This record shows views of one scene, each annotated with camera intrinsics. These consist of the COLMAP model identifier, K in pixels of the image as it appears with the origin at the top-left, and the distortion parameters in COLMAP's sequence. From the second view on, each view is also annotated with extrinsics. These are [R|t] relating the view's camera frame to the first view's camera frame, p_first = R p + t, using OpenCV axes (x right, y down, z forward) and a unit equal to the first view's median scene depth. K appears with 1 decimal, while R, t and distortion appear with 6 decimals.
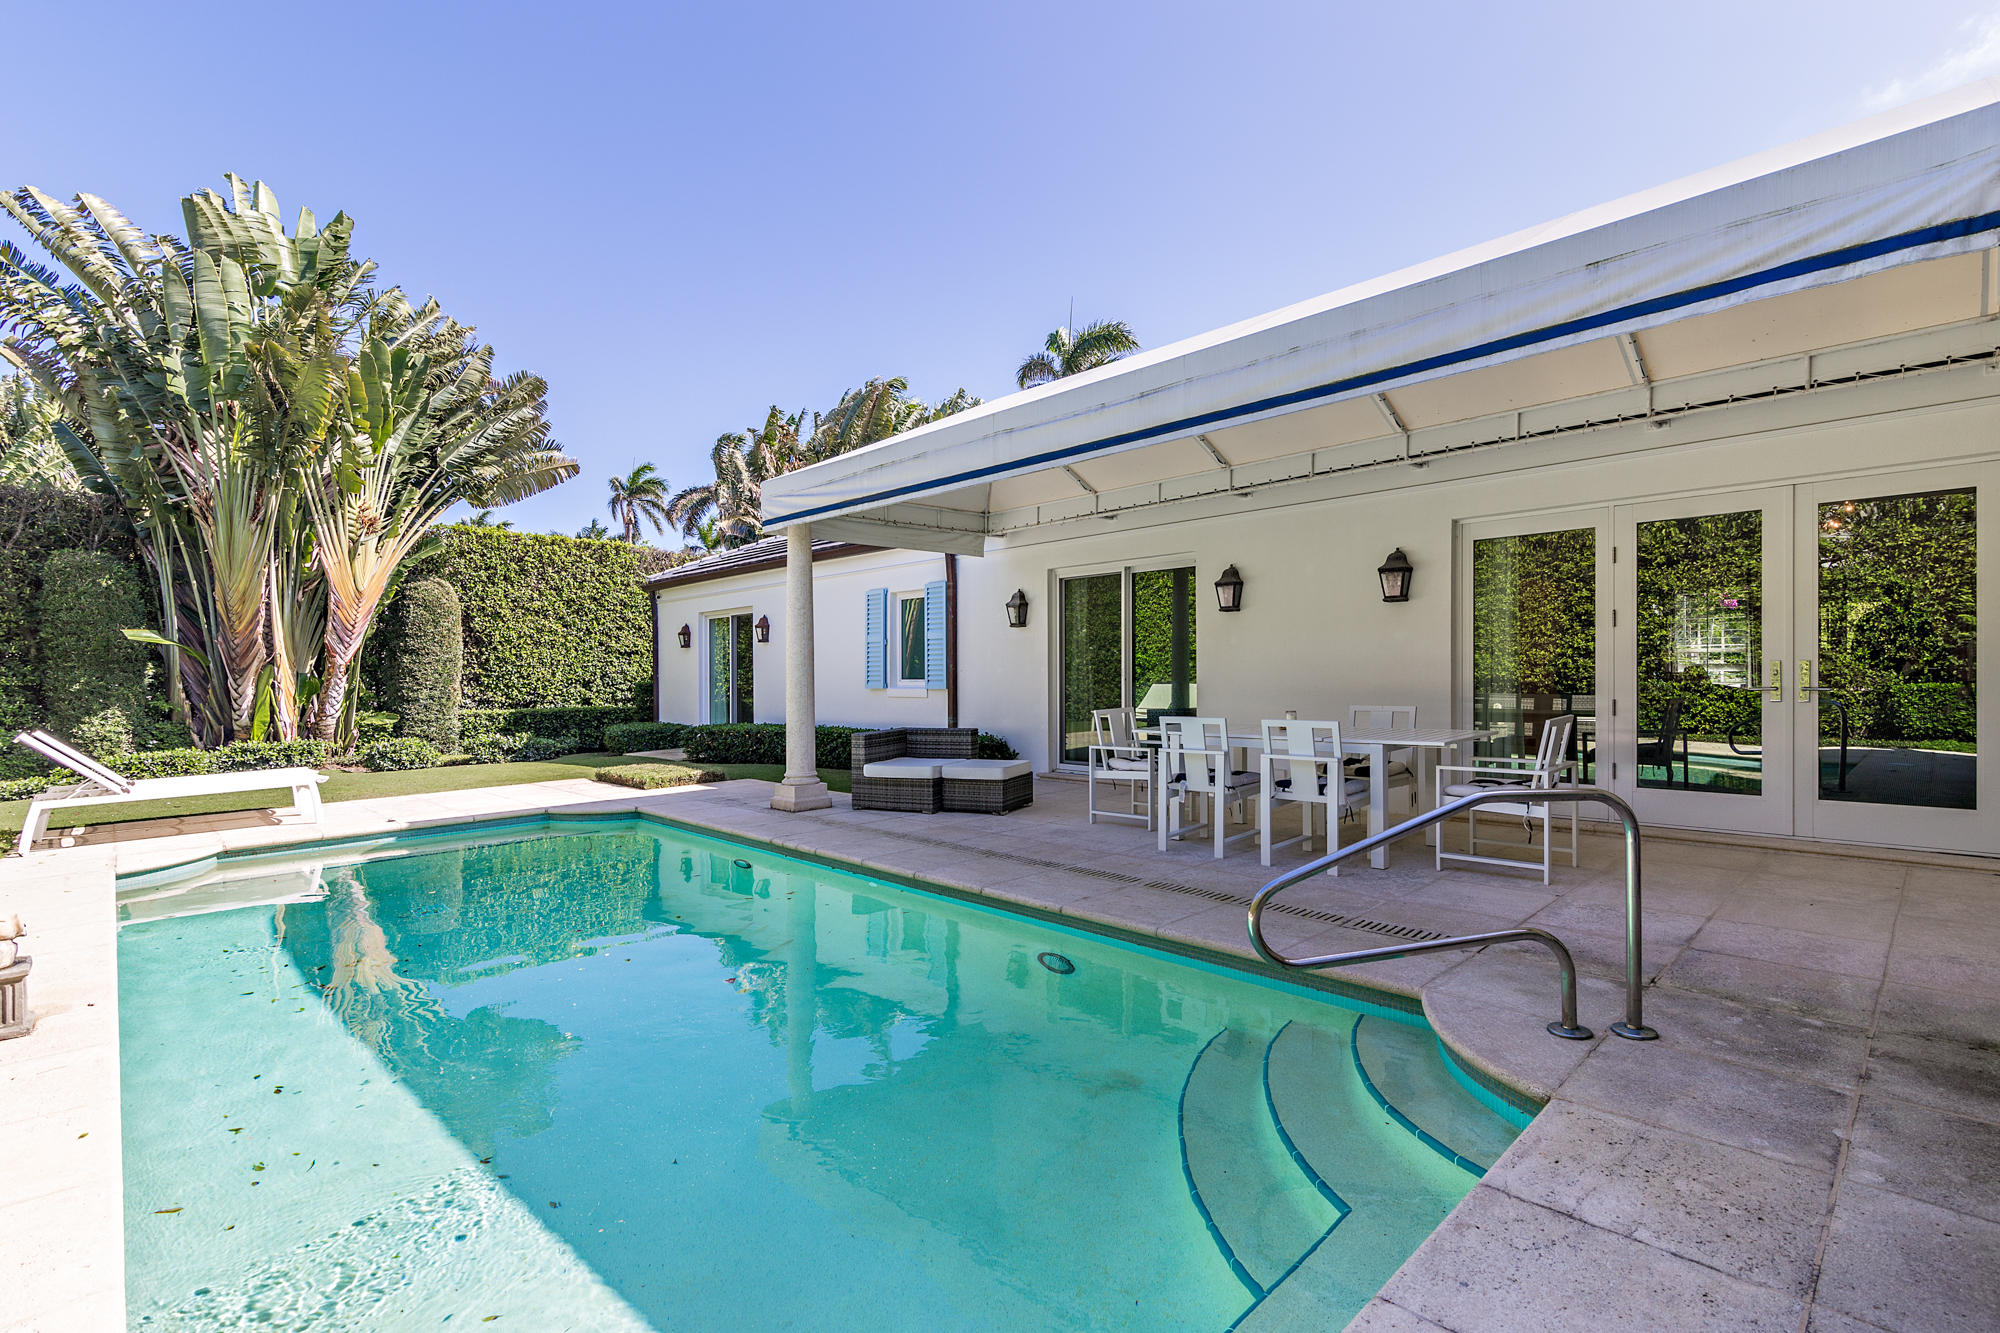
lens RADIAL K [[933.1, 0, 992.8], [0, 933.1, 658.1], [0, 0, 1]] dist [0.005043, -0.001828]
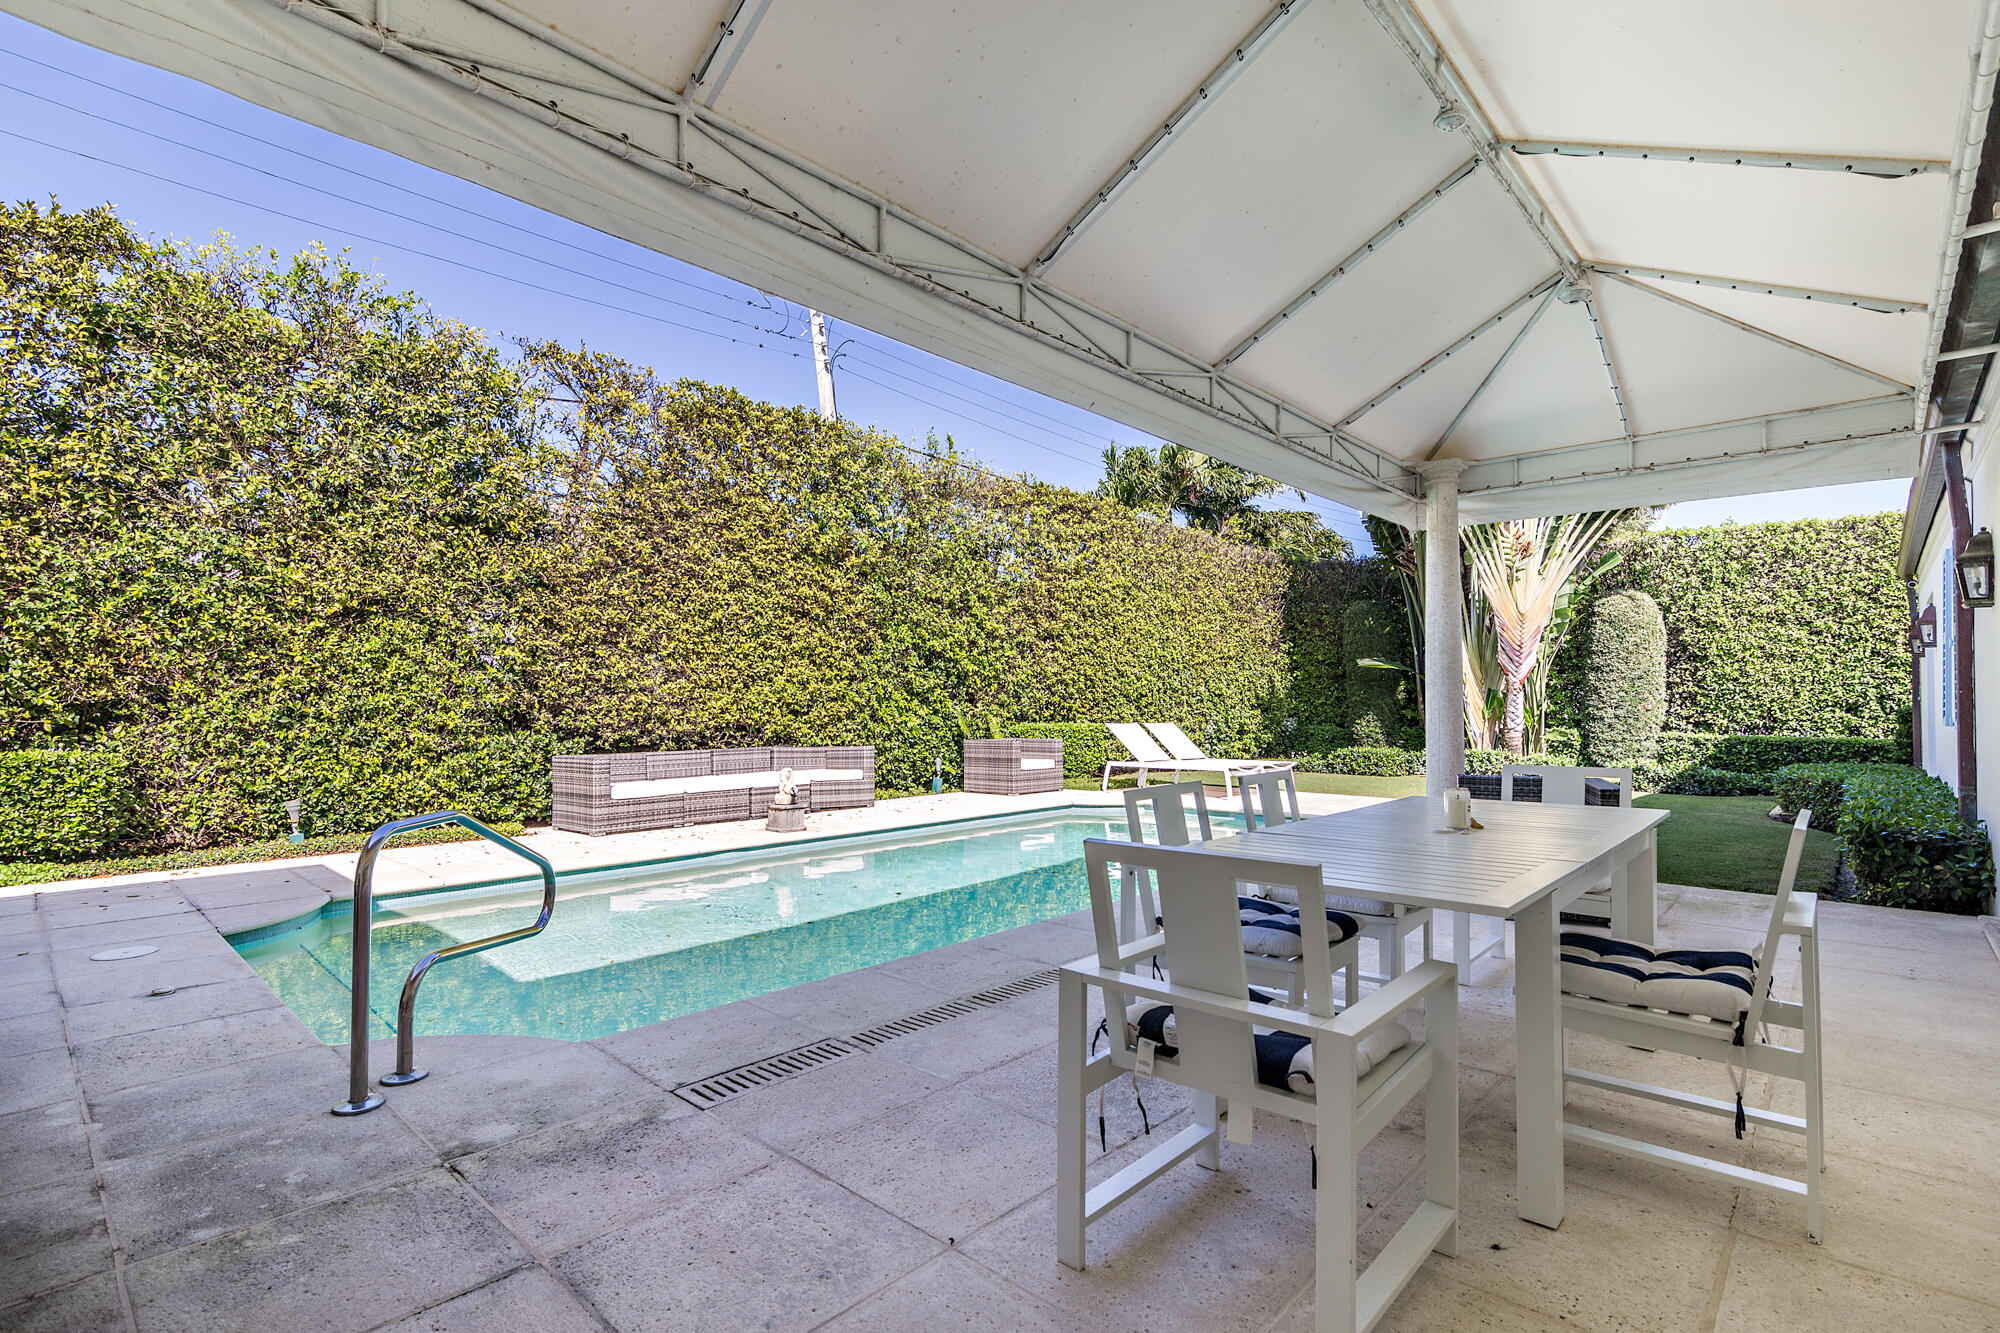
lens RADIAL K [[933.1, 0, 1002.2], [0, 933.1, 699.4], [0, 0, 1]] dist [0.005043, -0.001828]
pose [[0.054317, 0.019438, -0.998335, 0.361068], [0.007941, 0.999770, 0.019898, 0.000488], [0.998492, -0.009009, 0.054150, 0.353811]]
